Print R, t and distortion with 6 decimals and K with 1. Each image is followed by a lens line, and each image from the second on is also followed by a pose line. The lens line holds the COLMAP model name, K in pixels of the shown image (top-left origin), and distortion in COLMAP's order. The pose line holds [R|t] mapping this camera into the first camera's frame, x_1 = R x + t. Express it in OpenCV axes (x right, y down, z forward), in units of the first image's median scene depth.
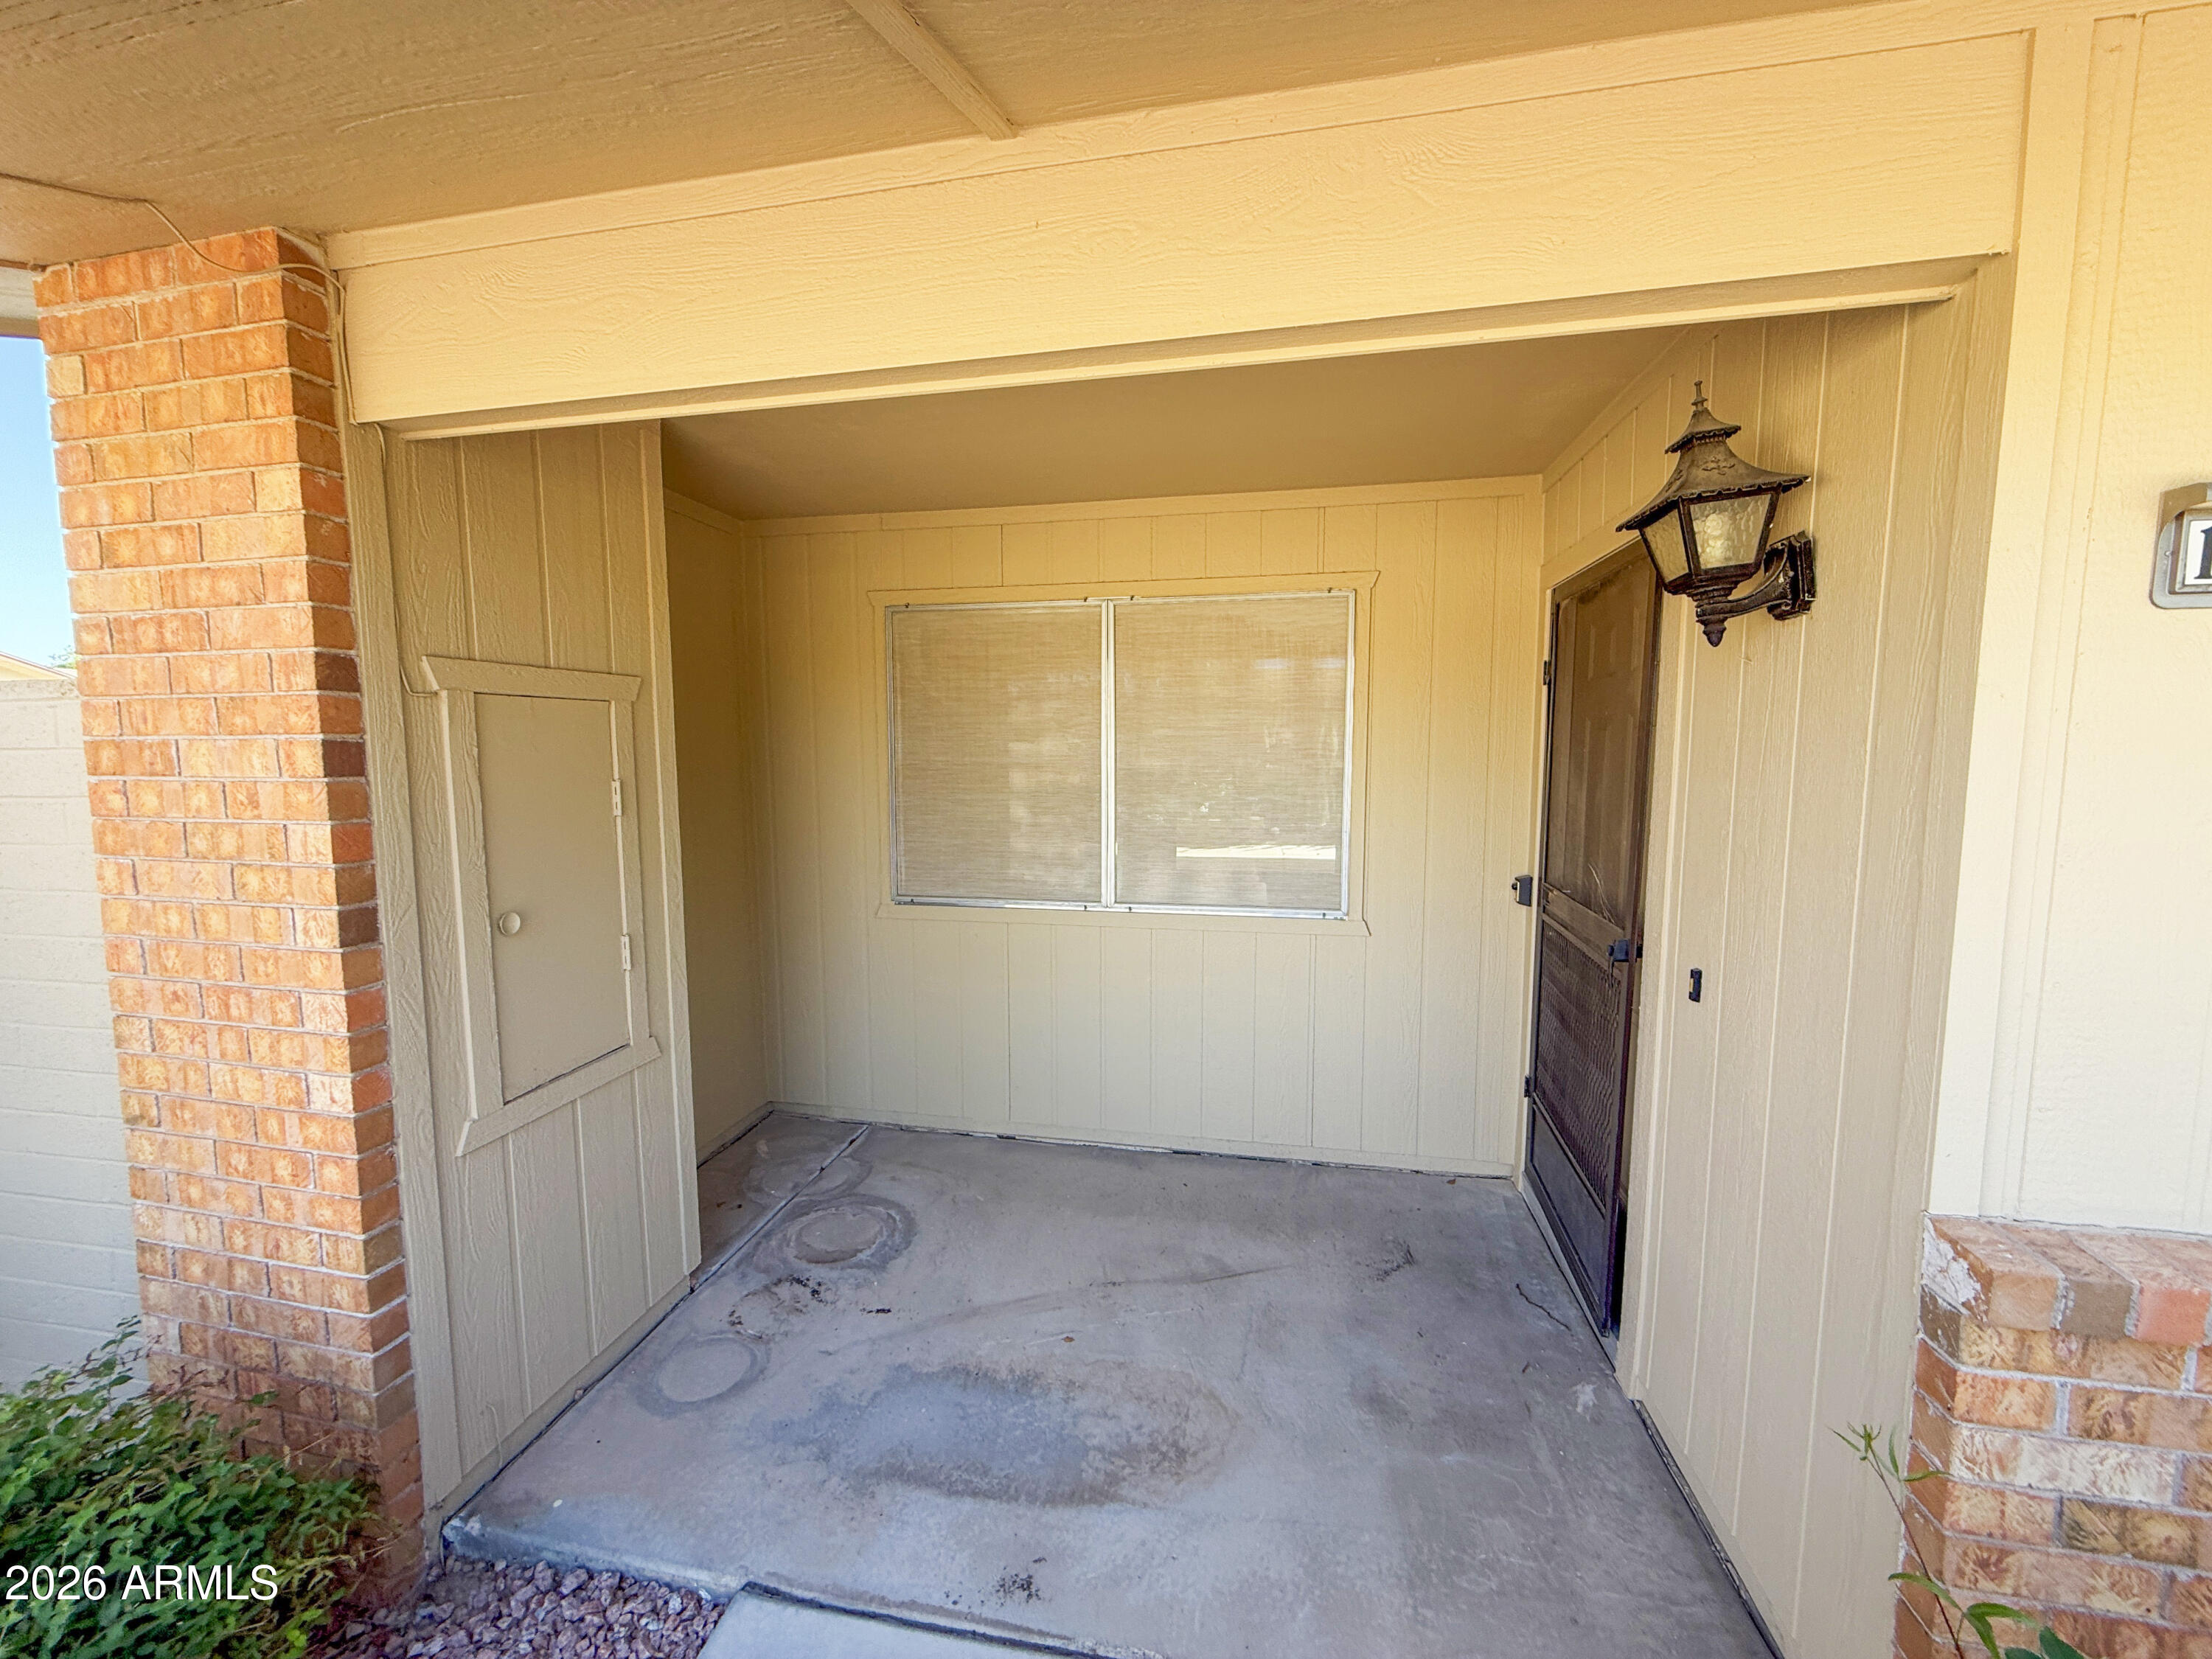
lens RADIAL K [[891.8, 0, 1103.0], [0, 891.8, 832.4], [0, 0, 1]] dist [-0.002002, -0.000137]
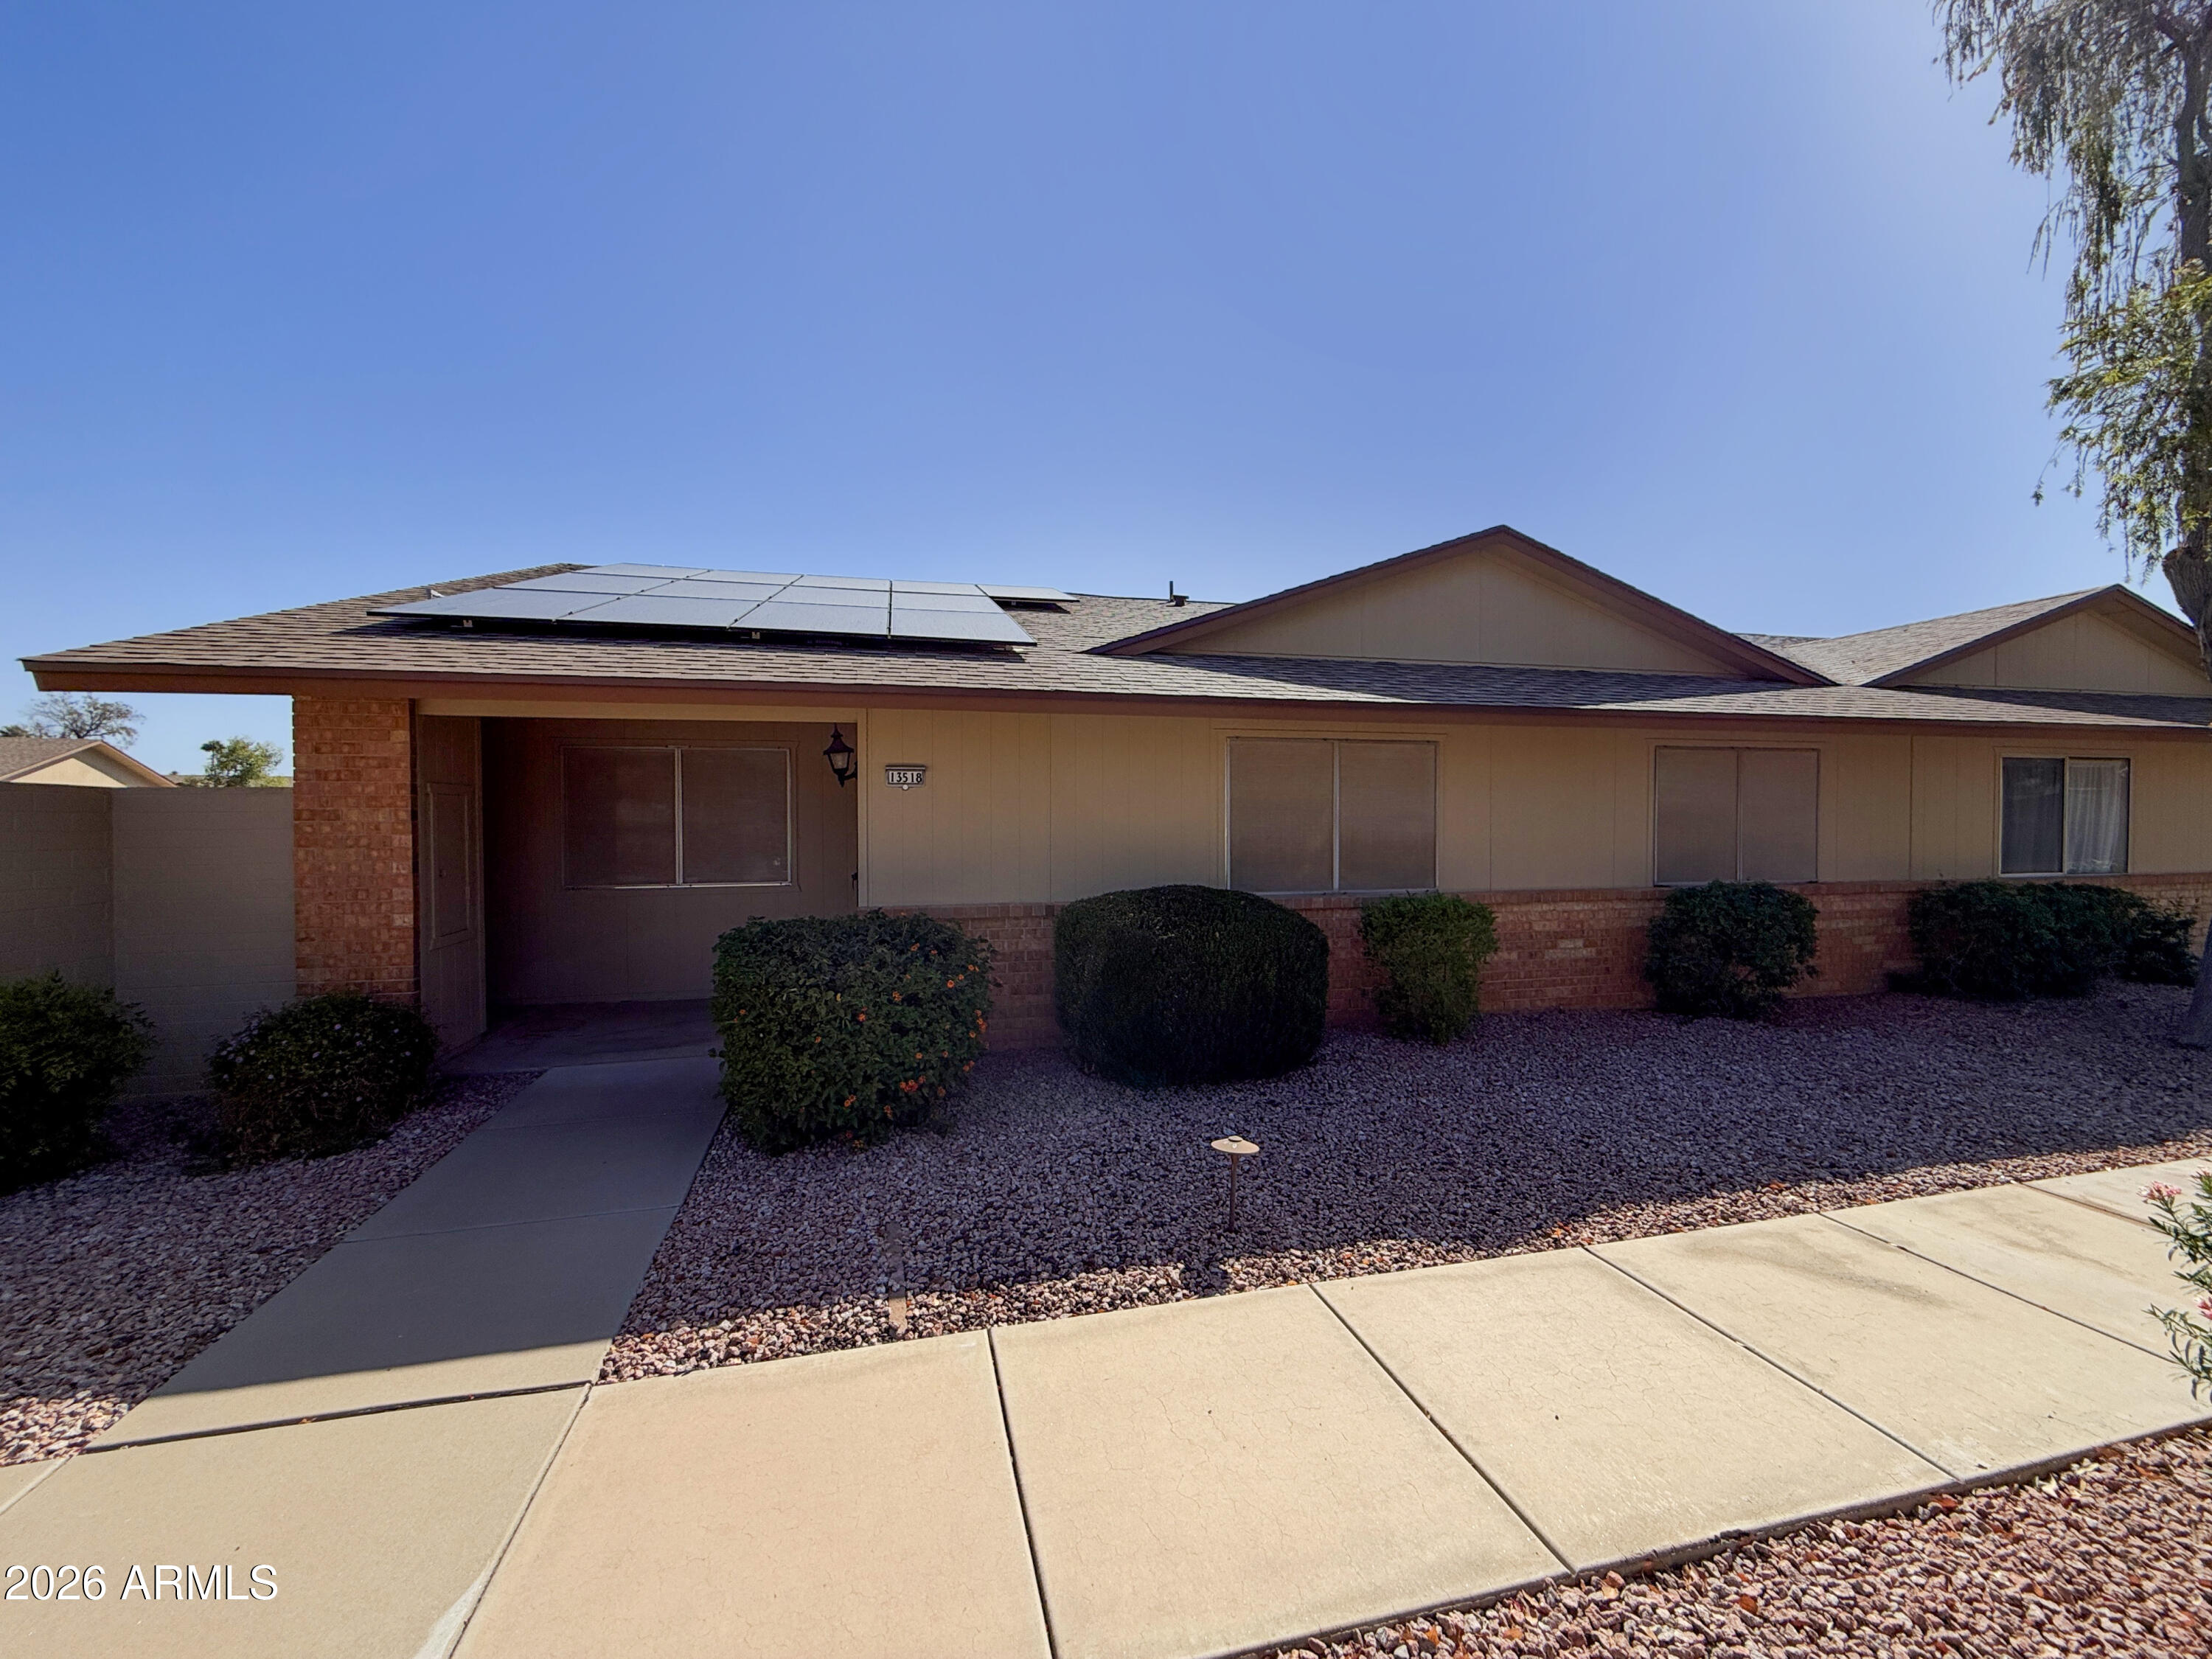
lens RADIAL K [[891.8, 0, 1109.8], [0, 891.8, 826.8], [0, 0, 1]] dist [-0.002002, -0.000137]
pose [[0.904672, -0.007933, 0.426035, 0.061698], [0.042200, 0.996579, -0.071054, 0.290412], [-0.424014, 0.082260, 0.901912, -2.924616]]
